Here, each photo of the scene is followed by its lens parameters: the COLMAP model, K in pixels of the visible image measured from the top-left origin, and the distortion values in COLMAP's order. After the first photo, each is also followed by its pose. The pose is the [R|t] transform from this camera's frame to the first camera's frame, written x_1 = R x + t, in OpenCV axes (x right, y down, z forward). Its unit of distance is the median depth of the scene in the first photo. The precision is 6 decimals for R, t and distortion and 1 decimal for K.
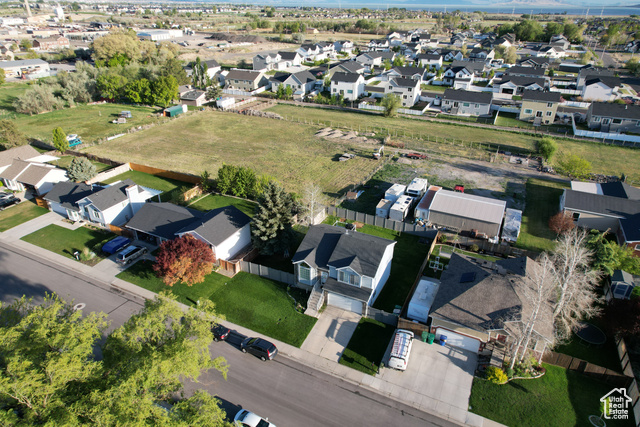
lens RADIAL K [[406.3, 0, 321.6], [0, 406.3, 215.4], [0, 0, 1]] dist [-0.072559, 0.065458]
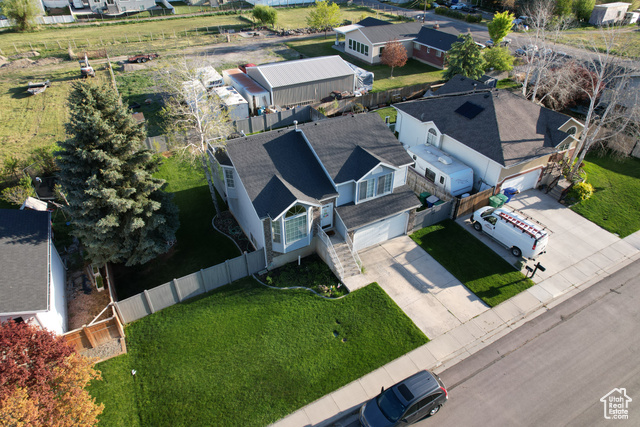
lens RADIAL K [[406.3, 0, 321.6], [0, 406.3, 215.4], [0, 0, 1]] dist [-0.072559, 0.065458]
pose [[0.576155, -0.483472, 0.659015, -0.274408], [0.384116, 0.871869, 0.303809, -0.002476], [-0.721458, 0.078097, 0.688041, 0.540177]]
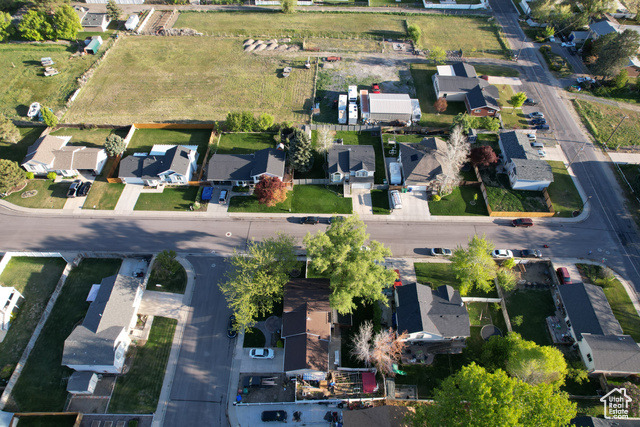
lens RADIAL K [[406.3, 0, 321.6], [0, 406.3, 215.4], [0, 0, 1]] dist [-0.072559, 0.065458]
pose [[0.905521, -0.329647, 0.267141, -0.559258], [0.196596, 0.883908, 0.424332, -0.432050], [-0.376008, -0.331723, 0.865204, -0.561299]]
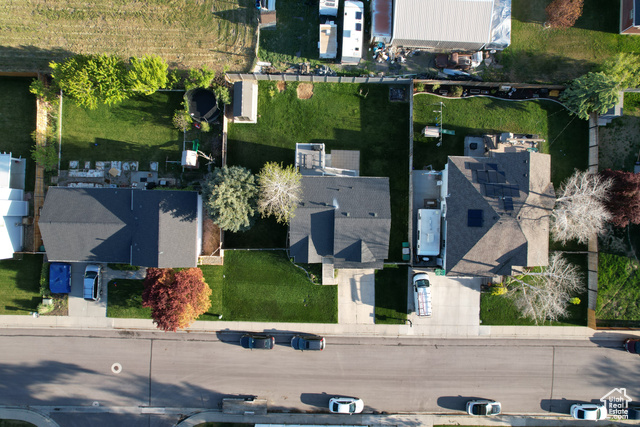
lens RADIAL K [[406.3, 0, 321.6], [0, 406.3, 215.4], [0, 0, 1]] dist [-0.072559, 0.065458]
pose [[0.906763, -0.421639, 0.001024, 0.022266], [0.195856, 0.423349, 0.884543, -0.593260], [-0.373391, -0.801870, 0.466458, 0.527336]]
